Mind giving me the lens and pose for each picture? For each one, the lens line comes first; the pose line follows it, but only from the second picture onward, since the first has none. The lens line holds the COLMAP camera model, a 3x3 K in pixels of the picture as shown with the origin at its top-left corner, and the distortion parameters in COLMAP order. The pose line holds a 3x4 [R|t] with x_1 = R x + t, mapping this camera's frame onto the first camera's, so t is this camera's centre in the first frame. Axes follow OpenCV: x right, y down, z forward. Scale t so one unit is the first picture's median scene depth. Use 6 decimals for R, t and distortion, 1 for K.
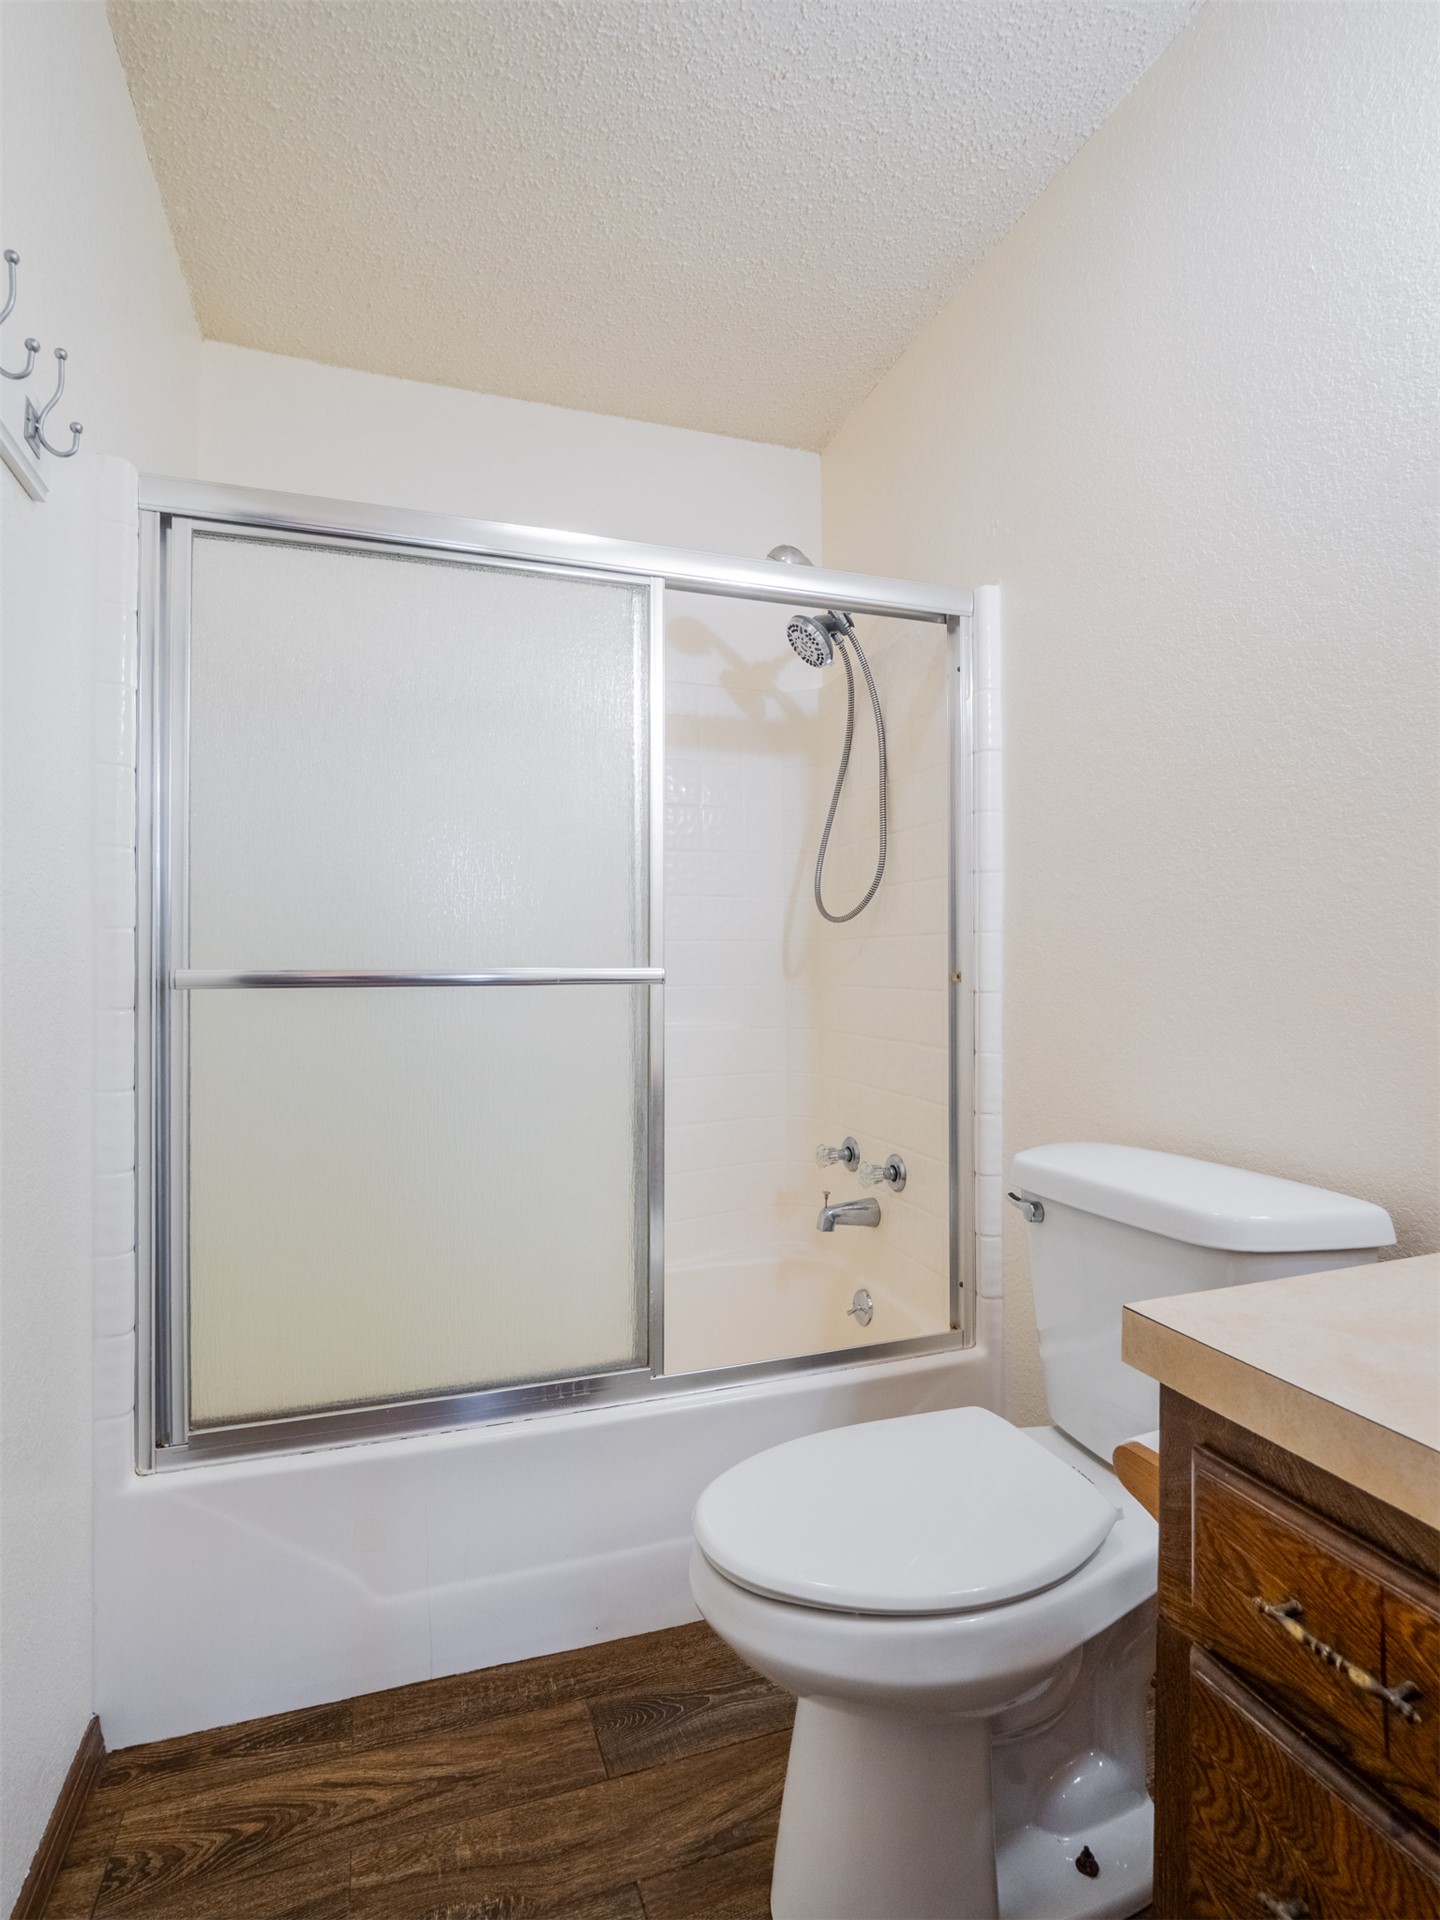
lens RADIAL K [[961.8, 0, 720.0], [0, 961.8, 960.0], [0, 0, 1]] dist [-0.011380, -0.000608]
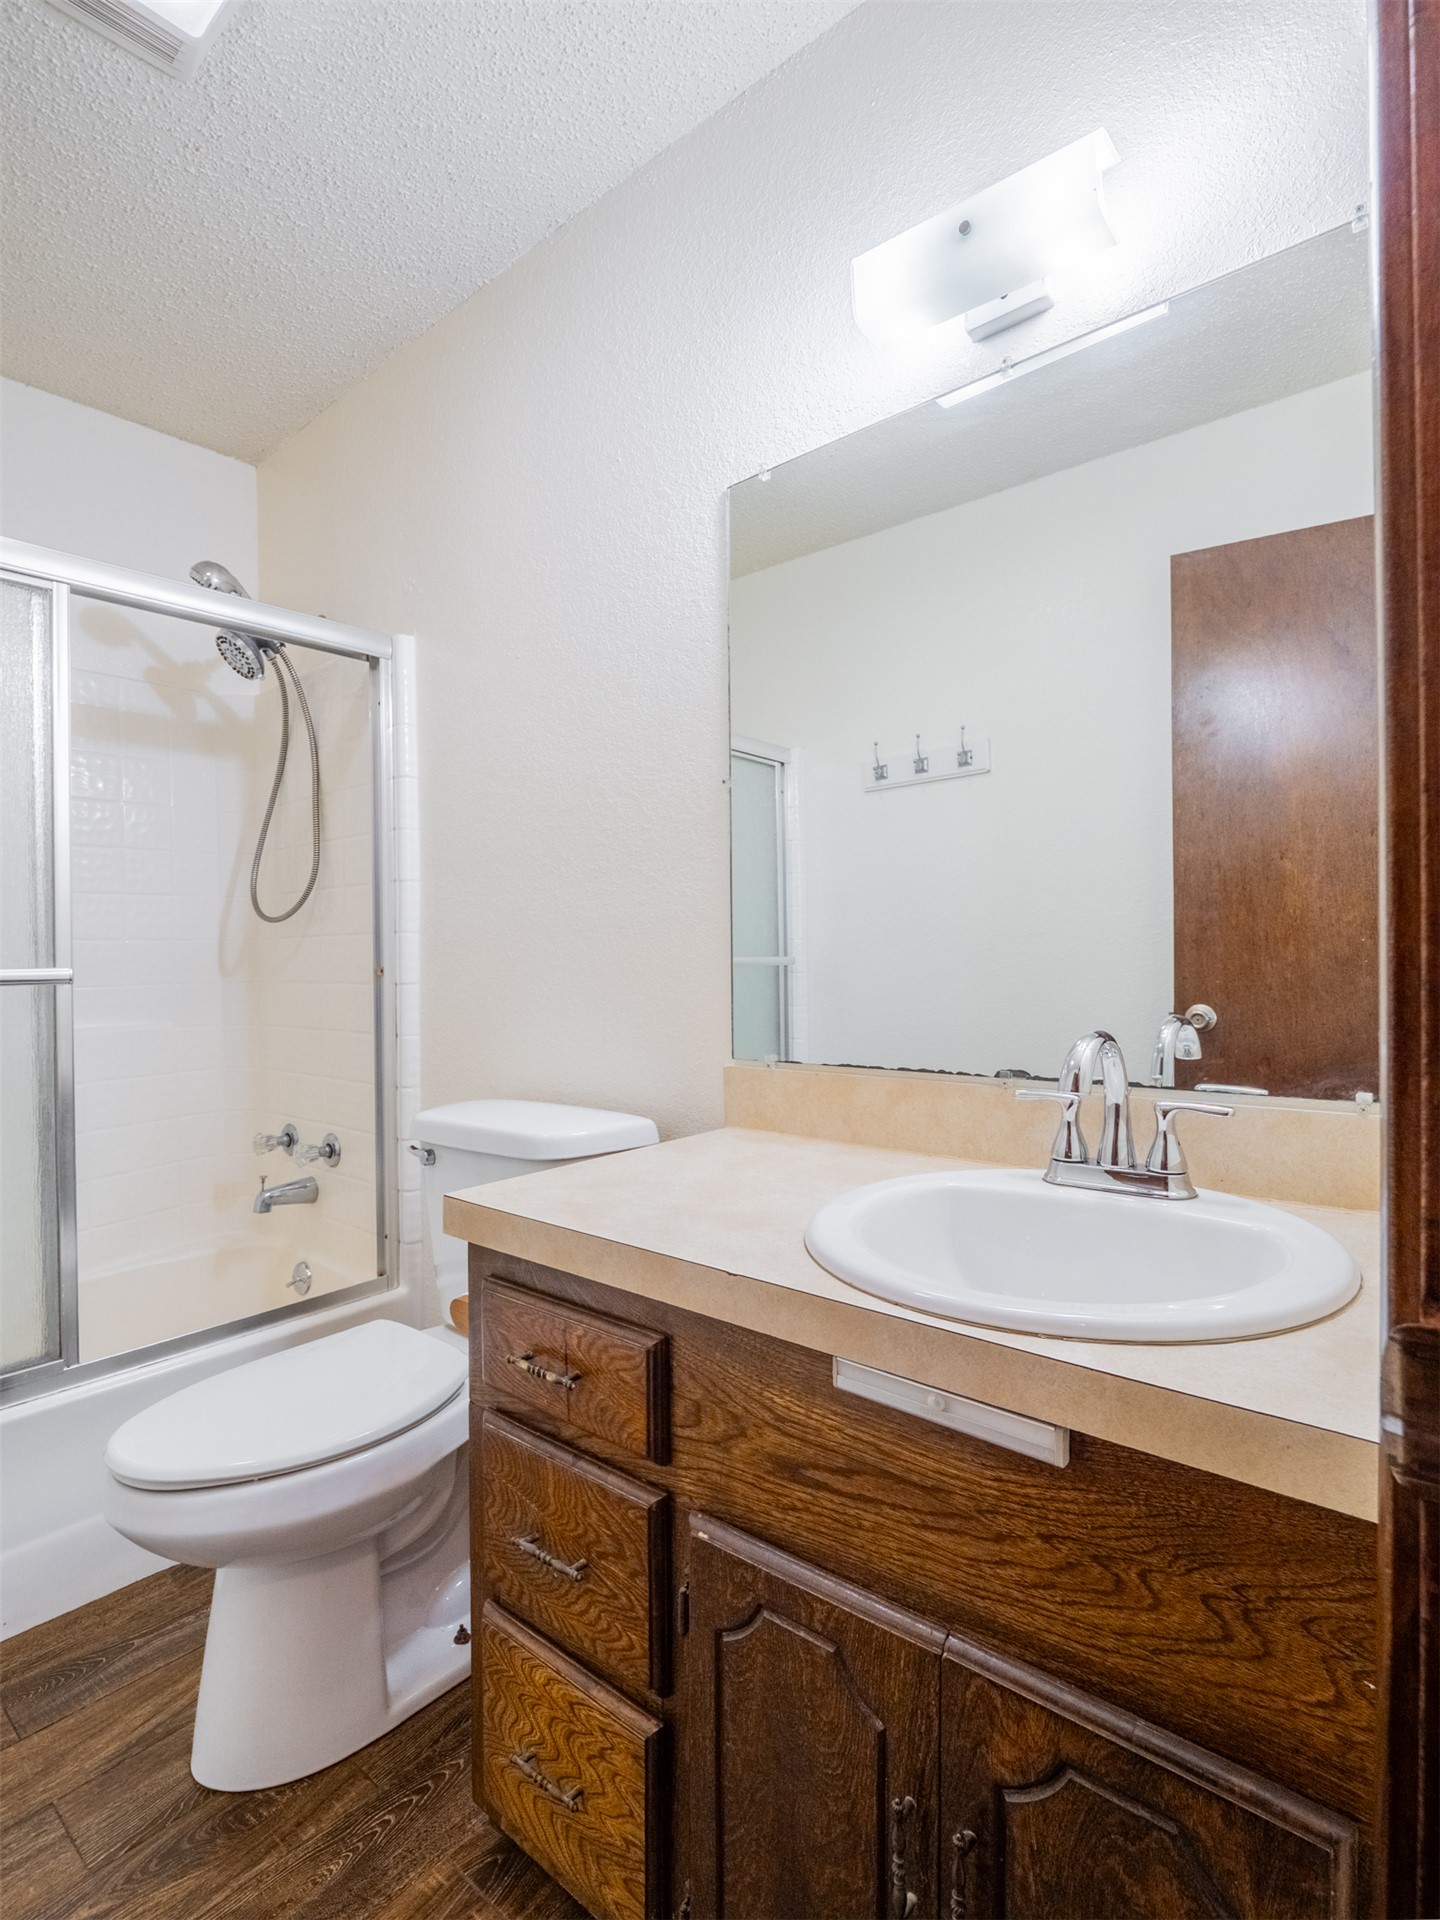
lens RADIAL K [[950.7, 0, 726.2], [0, 950.7, 956.7], [0, 0, 1]] dist [-0.014278, 0.000407]
pose [[0.862018, -0.012459, 0.506725, 0.030708], [0.011643, 0.999921, 0.004780, -0.000607], [-0.506744, 0.001779, 0.862095, -0.205274]]
